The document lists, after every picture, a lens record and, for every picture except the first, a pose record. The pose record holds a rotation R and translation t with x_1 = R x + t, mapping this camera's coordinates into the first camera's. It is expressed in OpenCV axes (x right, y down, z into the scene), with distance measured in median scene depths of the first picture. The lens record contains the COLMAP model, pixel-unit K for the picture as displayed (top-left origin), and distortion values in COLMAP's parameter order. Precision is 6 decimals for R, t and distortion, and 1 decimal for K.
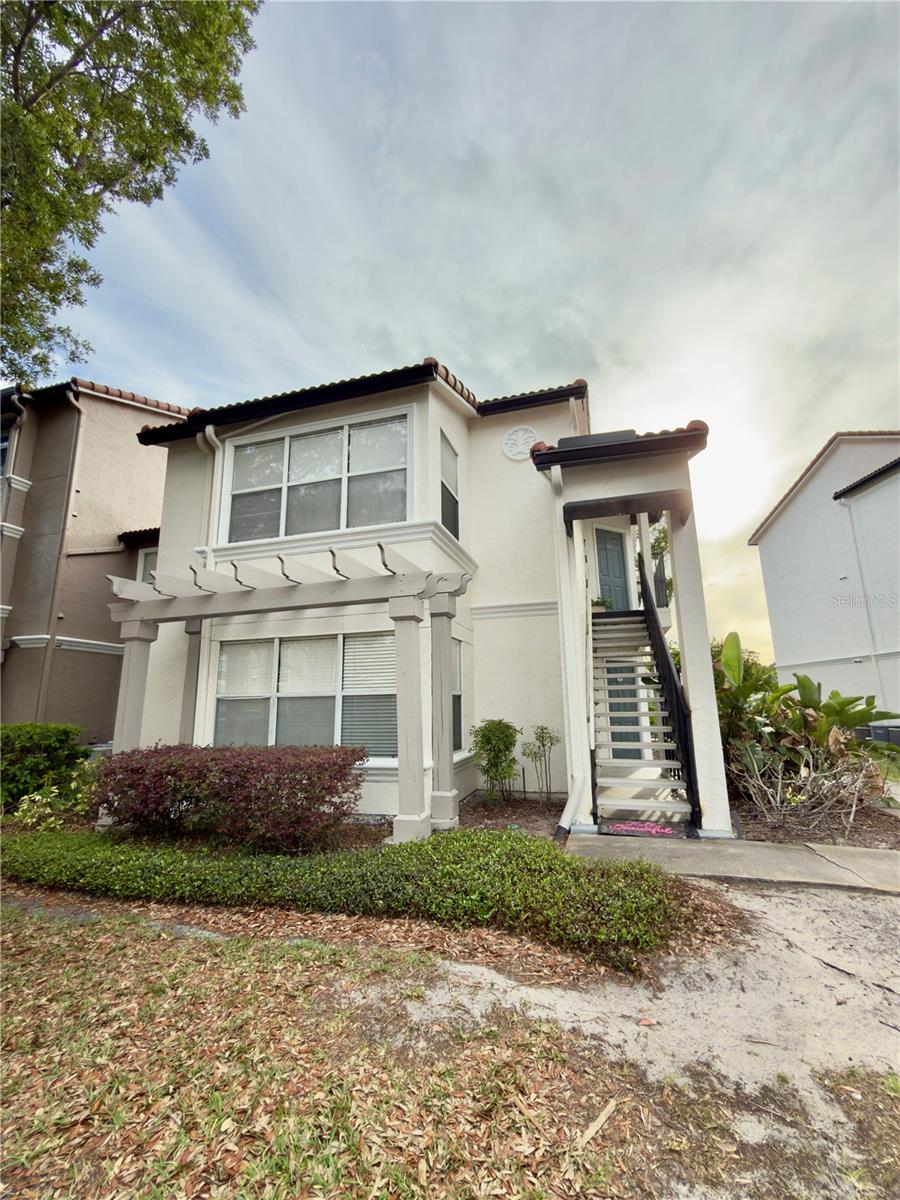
lens RADIAL K [[519.0, 0, 450.1], [0, 519.0, 599.7], [0, 0, 1]] dist [-0.000524, -0.000026]
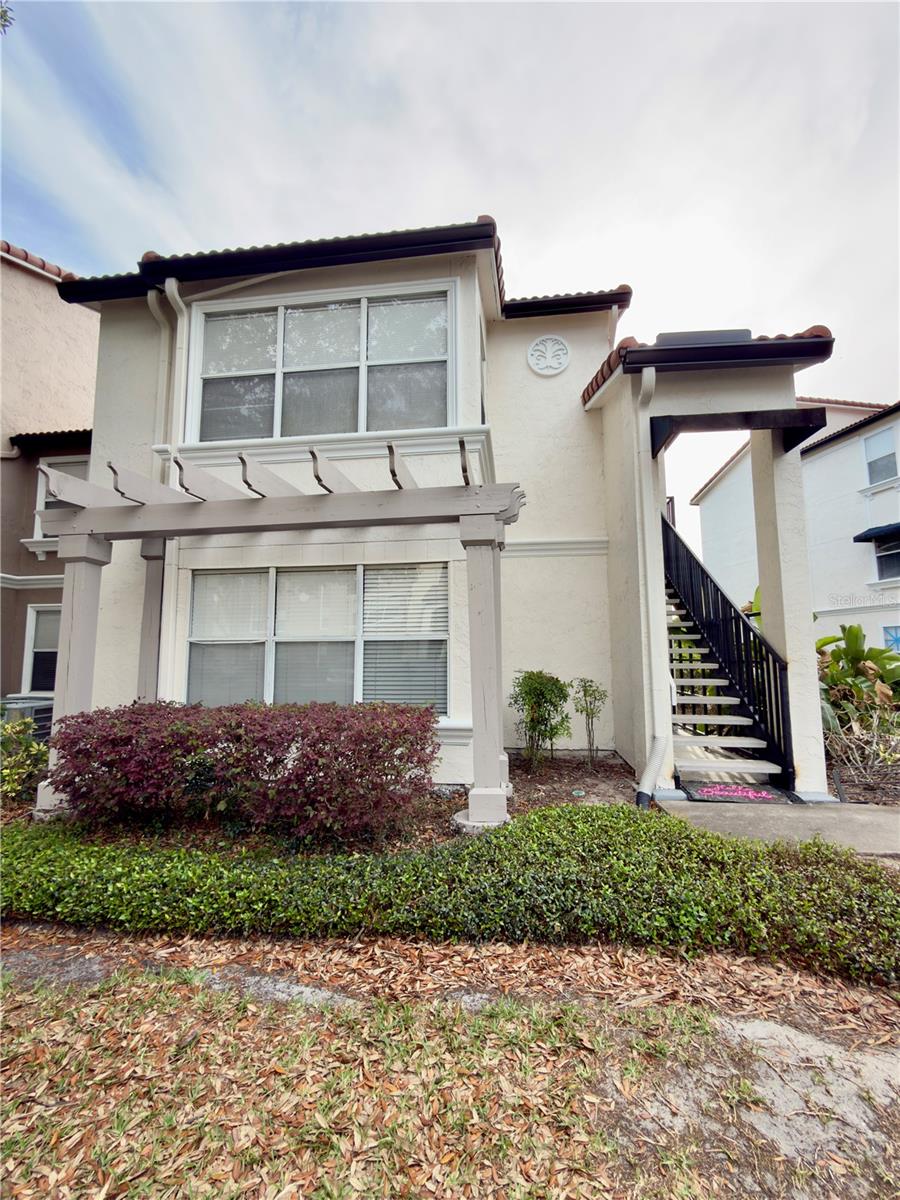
lens RADIAL K [[519.0, 0, 450.6], [0, 519.0, 599.3], [0, 0, 1]] dist [-0.000524, -0.000026]
pose [[0.985393, 0.028477, 0.167899, -0.219194], [-0.043518, 0.995292, 0.086599, 0.046367], [-0.164642, -0.092641, 0.981993, 0.197633]]
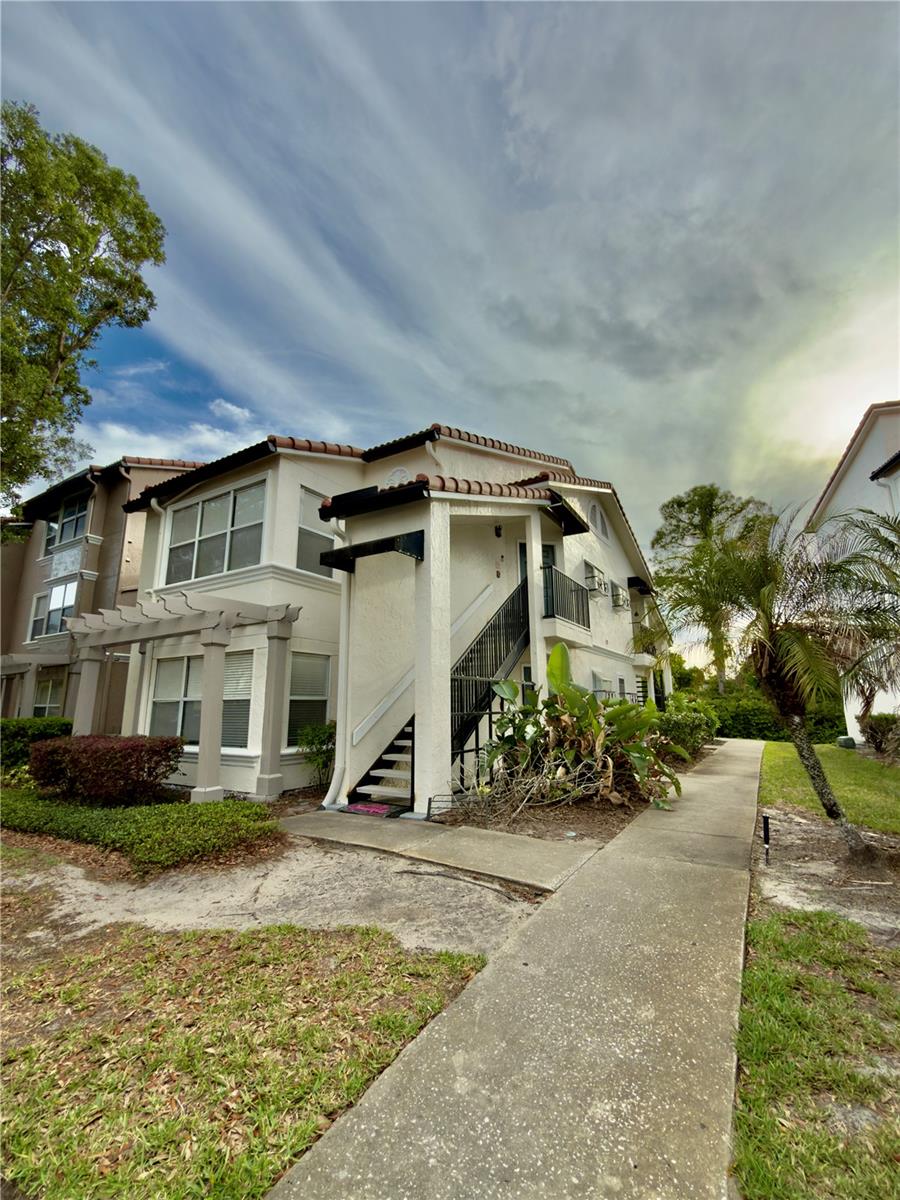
lens RADIAL K [[519.0, 0, 451.2], [0, 519.0, 602.0], [0, 0, 1]] dist [-0.000524, -0.000026]
pose [[0.966533, -0.041110, -0.253226, 0.737783], [0.042139, 0.999111, -0.001361, -0.039492], [0.253057, -0.009355, 0.967406, -0.130025]]
